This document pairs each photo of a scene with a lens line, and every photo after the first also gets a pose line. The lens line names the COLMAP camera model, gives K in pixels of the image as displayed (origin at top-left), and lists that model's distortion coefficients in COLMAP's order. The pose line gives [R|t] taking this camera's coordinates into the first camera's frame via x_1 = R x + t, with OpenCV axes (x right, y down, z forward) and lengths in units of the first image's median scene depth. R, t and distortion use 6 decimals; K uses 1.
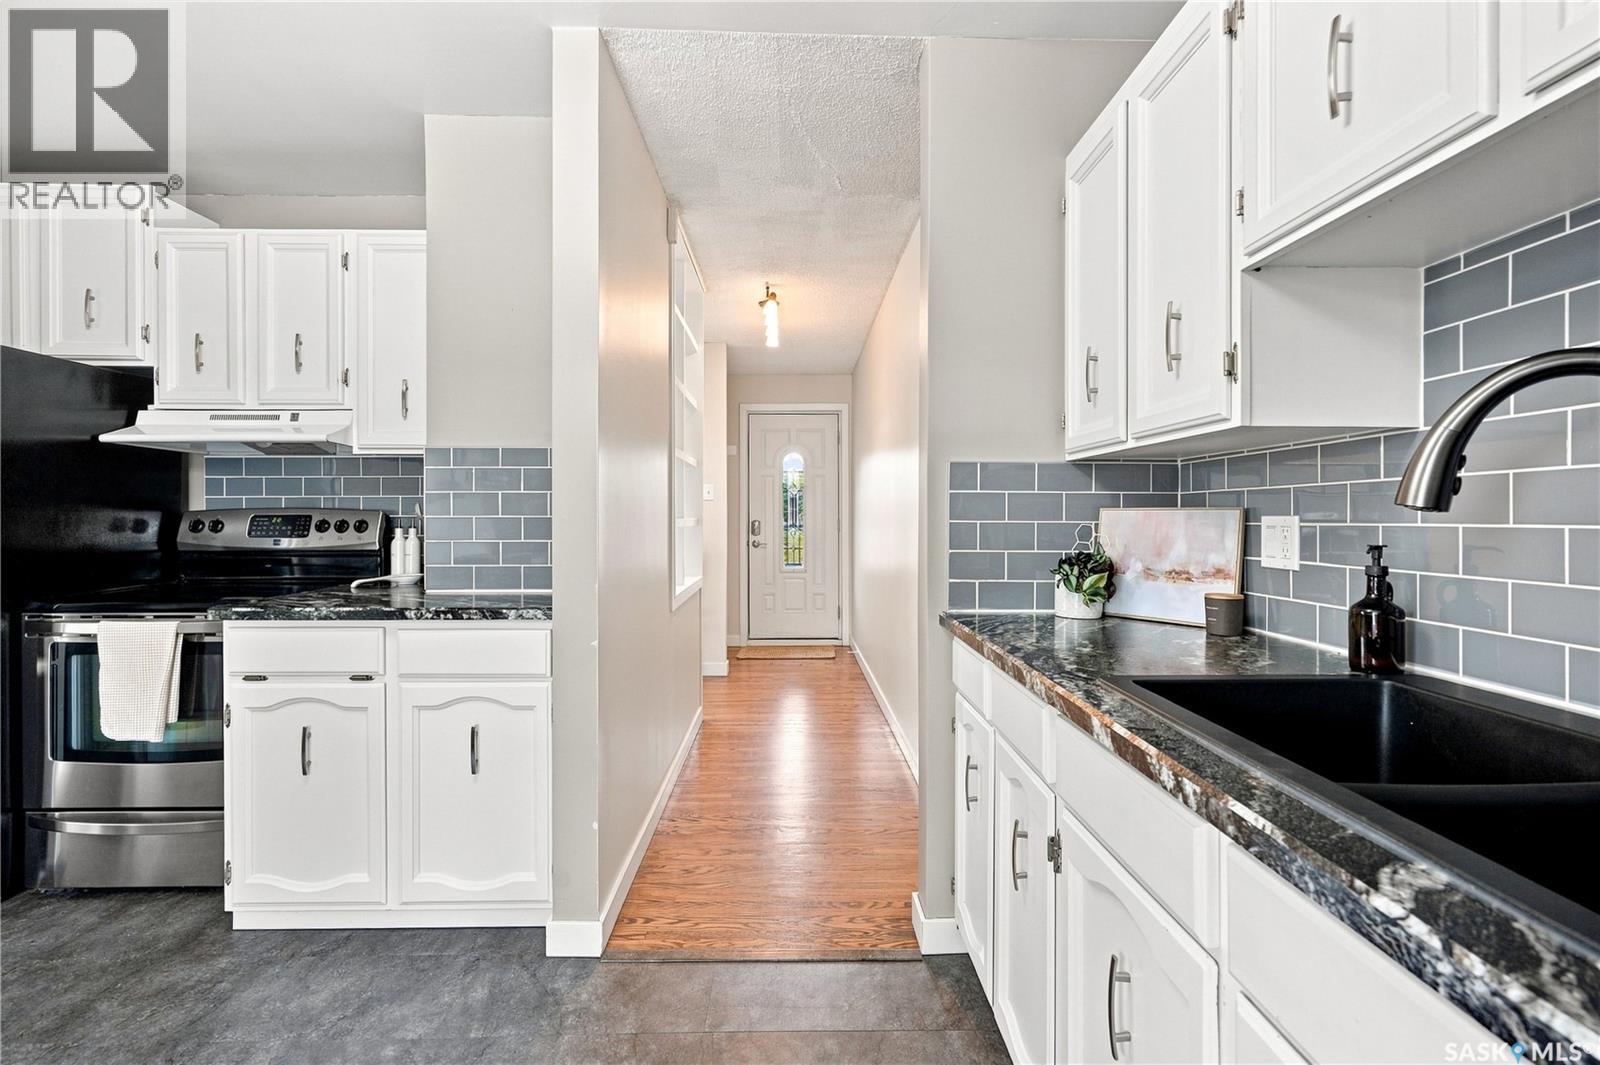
lens RADIAL K [[717.7, 0, 808.6], [0, 717.7, 518.0], [0, 0, 1]] dist [0.000939, 0.000429]
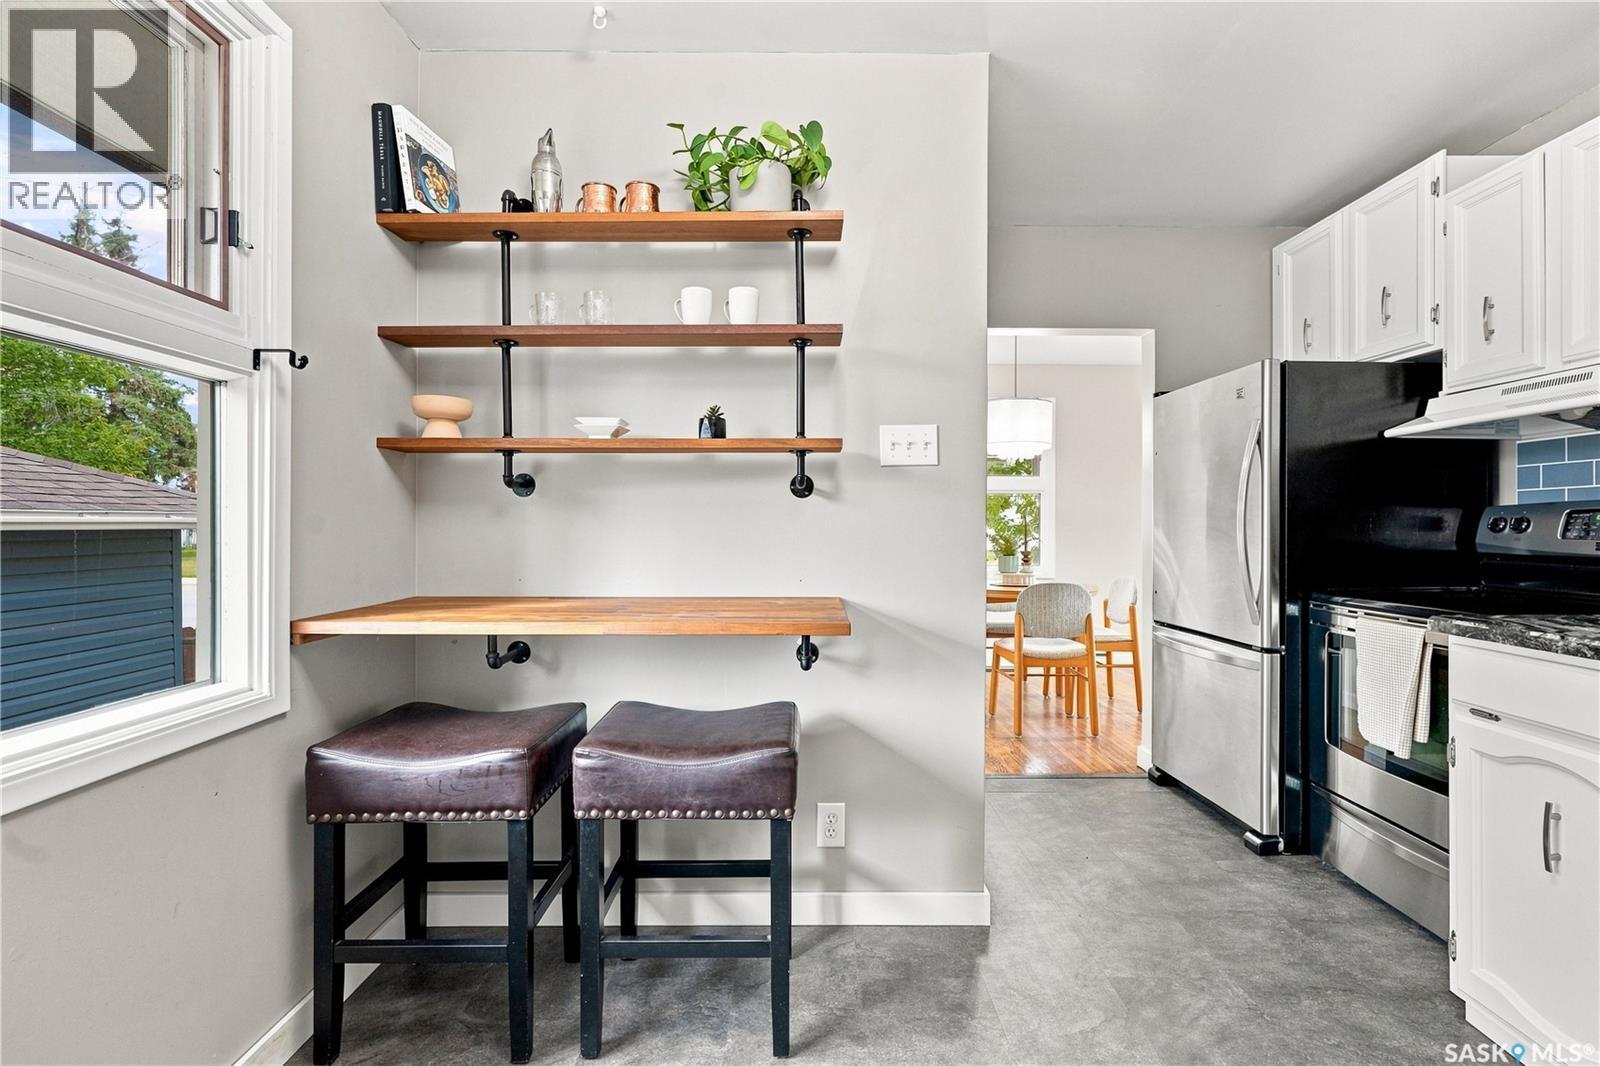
lens RADIAL K [[717.7, 0, 808.6], [0, 717.7, 527.2], [0, 0, 1]] dist [0.000939, 0.000429]
pose [[-0.021571, 0.001509, -0.999766, 0.018004], [-0.002356, 0.999996, 0.001560, 0.018621], [0.999765, 0.002389, -0.021568, 0.252363]]
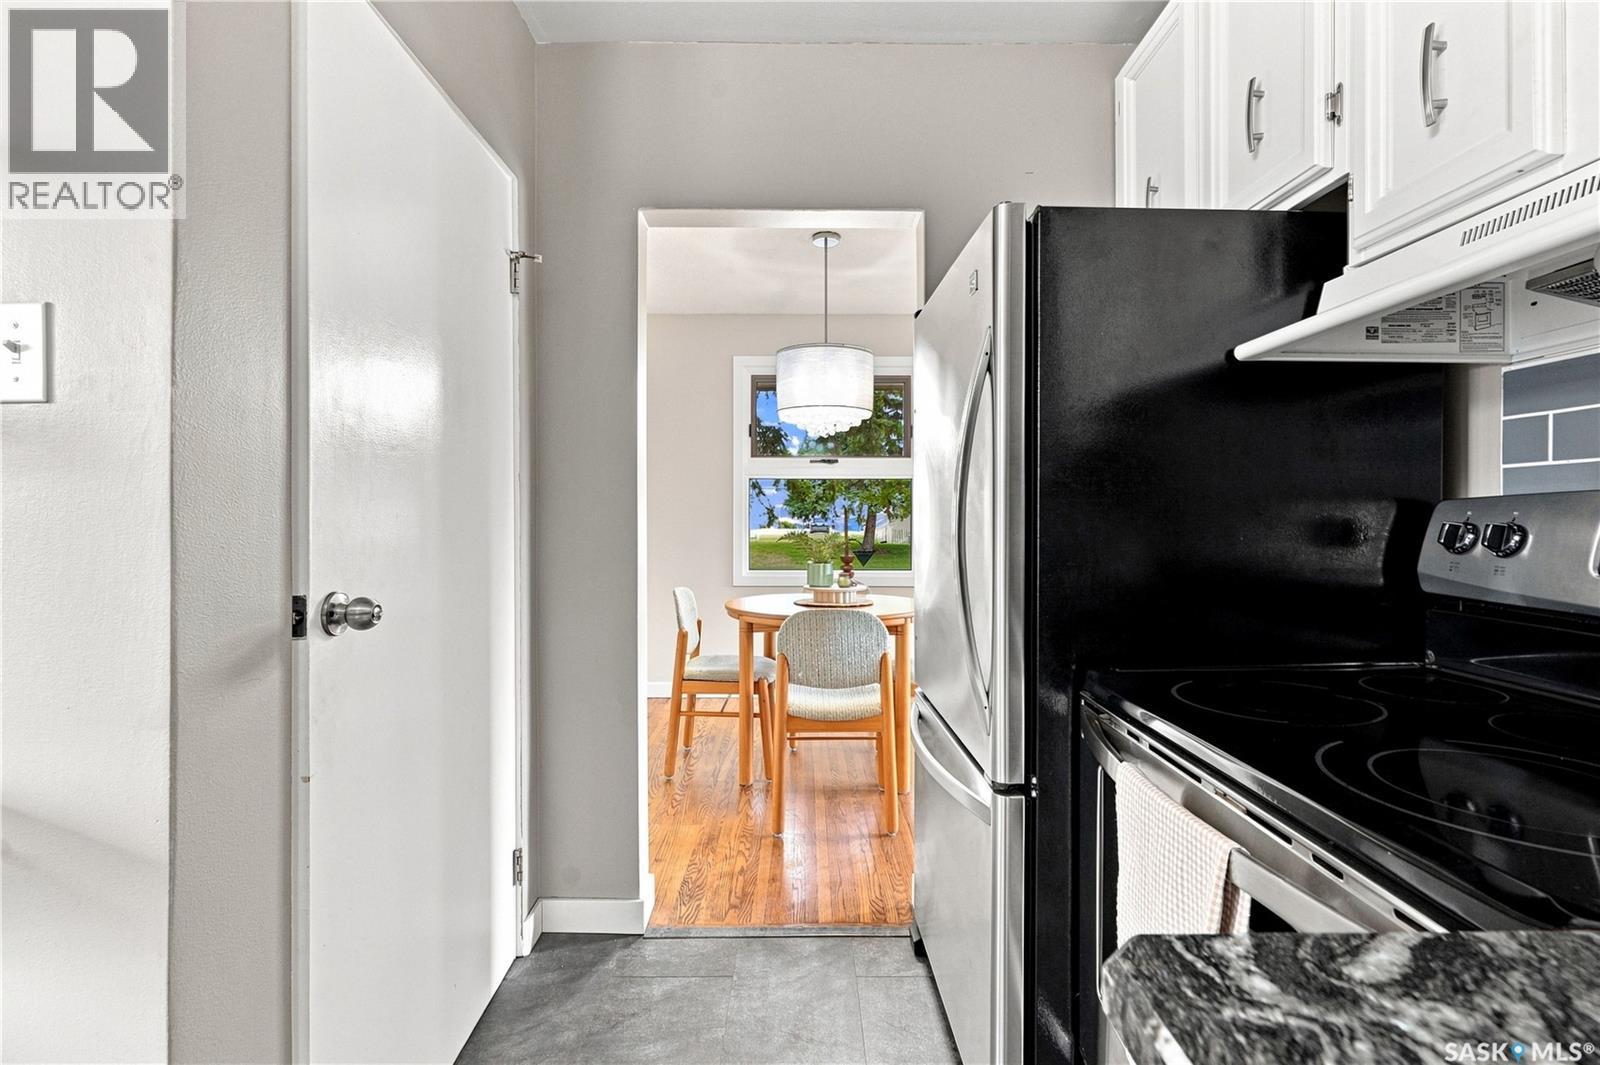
lens RADIAL K [[717.7, 0, 809.7], [0, 717.7, 519.0], [0, 0, 1]] dist [0.000939, 0.000429]
pose [[-0.022387, 0.007462, -0.999722, -0.537125], [0.001005, 0.999972, 0.007441, -0.002789], [0.999749, -0.000838, -0.022394, 0.789373]]
